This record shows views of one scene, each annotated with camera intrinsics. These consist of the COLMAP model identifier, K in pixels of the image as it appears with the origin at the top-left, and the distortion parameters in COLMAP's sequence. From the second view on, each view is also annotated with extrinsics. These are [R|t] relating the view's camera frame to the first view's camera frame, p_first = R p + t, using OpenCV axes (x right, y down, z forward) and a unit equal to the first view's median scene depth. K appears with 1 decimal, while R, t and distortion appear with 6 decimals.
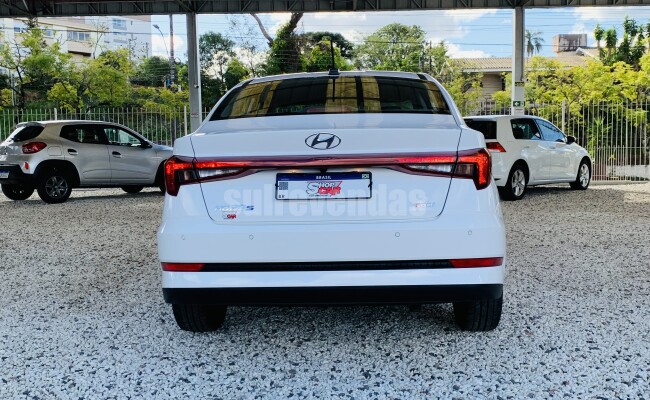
lens RADIAL K [[642.6, 0, 325.0], [0, 642.6, 200.0], [0, 0, 1]] dist [0.014965, -0.002882]
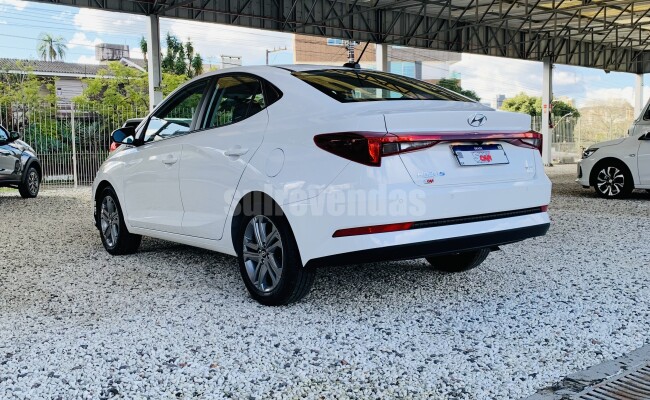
lens RADIAL K [[642.6, 0, 325.0], [0, 642.6, 200.0], [0, 0, 1]] dist [0.014965, -0.002882]
pose [[0.781608, -0.051135, 0.621671, -1.038788], [0.058425, 0.998254, 0.008655, 0.038624], [-0.621028, 0.029556, 0.783231, 0.177888]]
